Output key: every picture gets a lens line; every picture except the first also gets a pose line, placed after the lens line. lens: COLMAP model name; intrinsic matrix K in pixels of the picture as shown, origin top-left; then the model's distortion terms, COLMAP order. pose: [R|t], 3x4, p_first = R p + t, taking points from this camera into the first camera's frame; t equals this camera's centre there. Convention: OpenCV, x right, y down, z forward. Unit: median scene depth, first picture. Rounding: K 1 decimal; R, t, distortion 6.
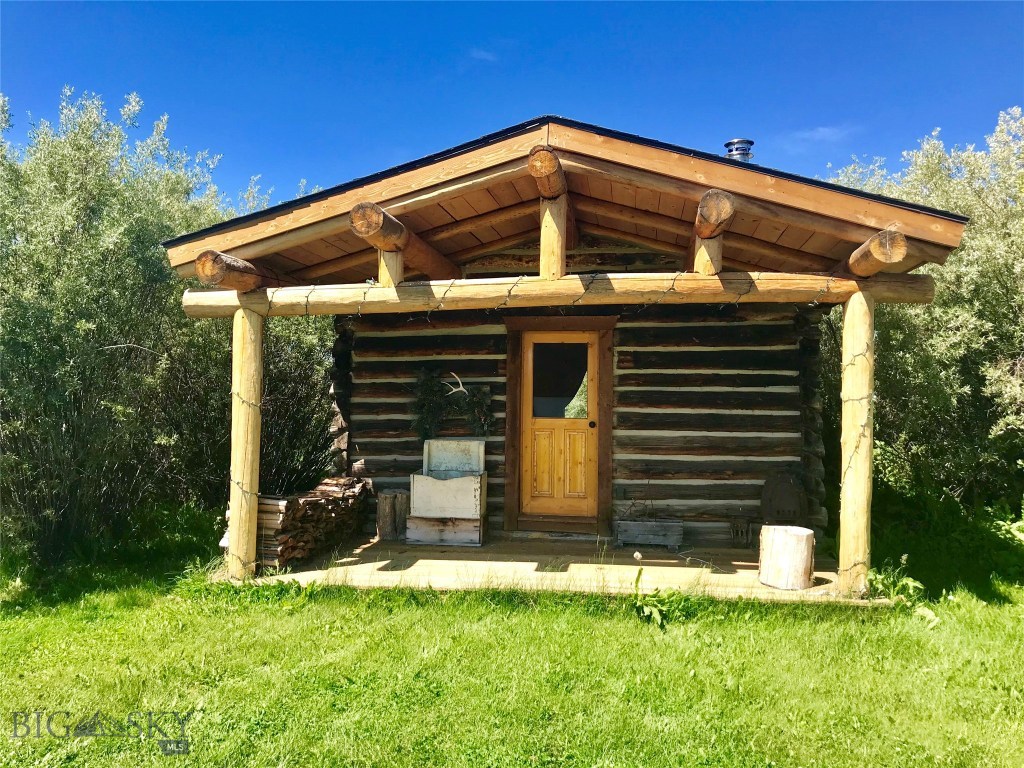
lens RADIAL K [[839.3, 0, 512.0], [0, 839.3, 384.0], [0, 0, 1]] dist [0.076998, -0.076552]
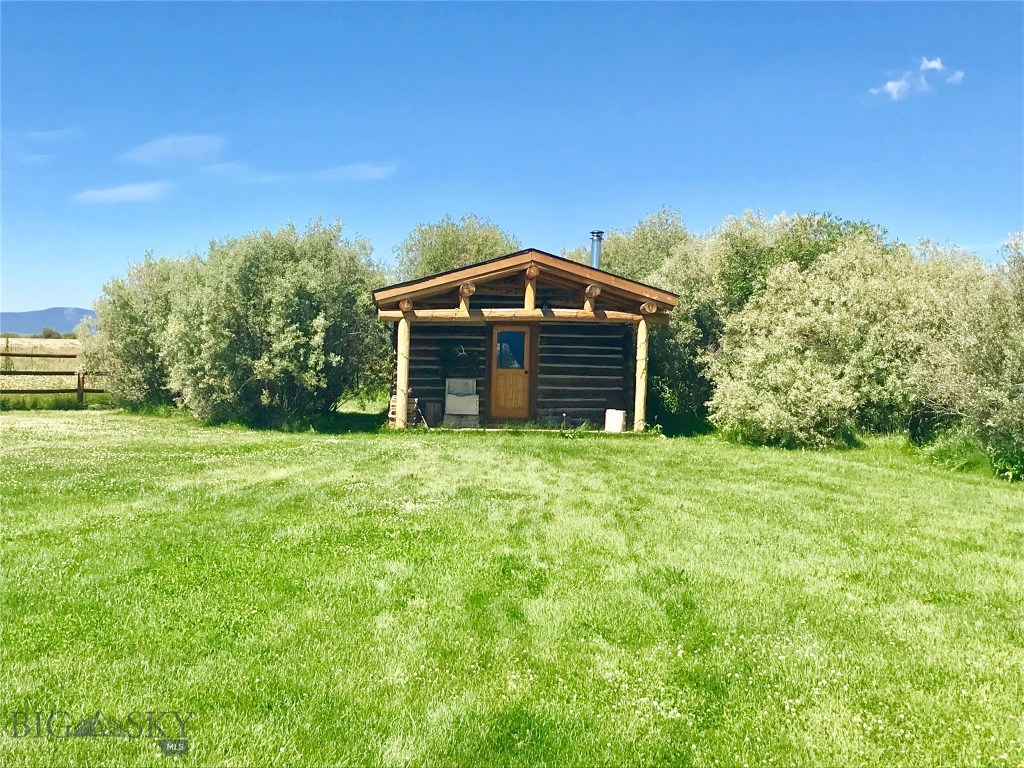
lens RADIAL K [[1613.6, 0, 512.0], [0, 1613.6, 384.0], [0, 0, 1]] dist [-0.006629, -0.000930]
pose [[0.968514, 0.014316, 0.248548, -1.171388], [-0.019052, 0.999680, 0.016662, 0.016395], [-0.248230, -0.020873, 0.968476, -3.575533]]
